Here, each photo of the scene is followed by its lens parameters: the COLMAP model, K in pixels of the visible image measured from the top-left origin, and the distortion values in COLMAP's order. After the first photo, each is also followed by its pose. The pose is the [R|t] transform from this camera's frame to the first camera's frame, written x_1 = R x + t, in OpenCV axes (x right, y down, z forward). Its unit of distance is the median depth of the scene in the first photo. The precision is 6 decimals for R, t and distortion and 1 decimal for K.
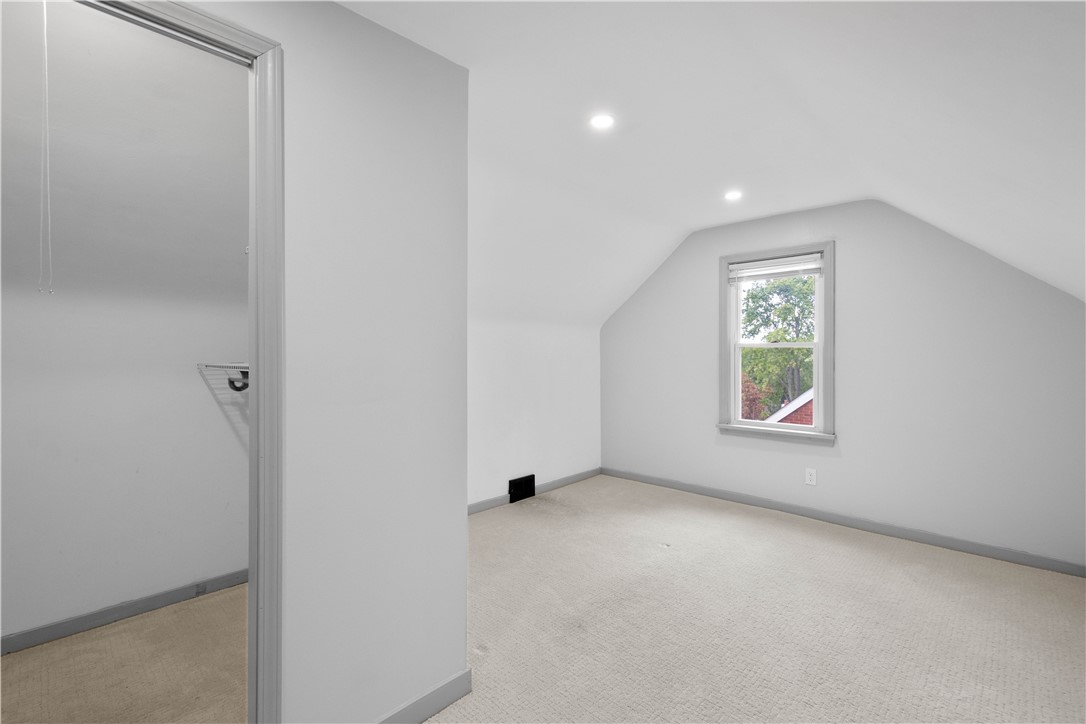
lens RADIAL K [[479.3, 0, 544.0], [0, 479.3, 361.8], [0, 0, 1]] dist [0.016921, -0.001597]
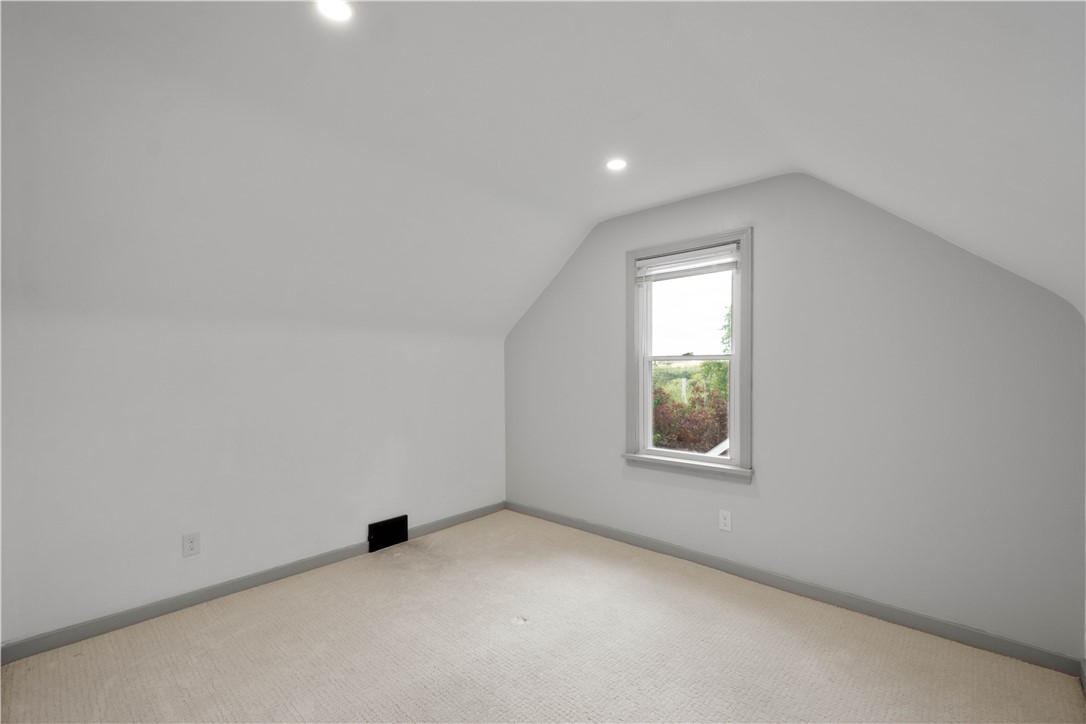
lens RADIAL K [[479.3, 0, 529.6], [0, 479.3, 381.5], [0, 0, 1]] dist [0.016921, -0.001597]
pose [[0.999894, -0.003760, 0.014057, 0.192255], [0.003633, 0.999952, 0.009070, -0.003192], [-0.014091, -0.009018, 0.999860, 0.178552]]
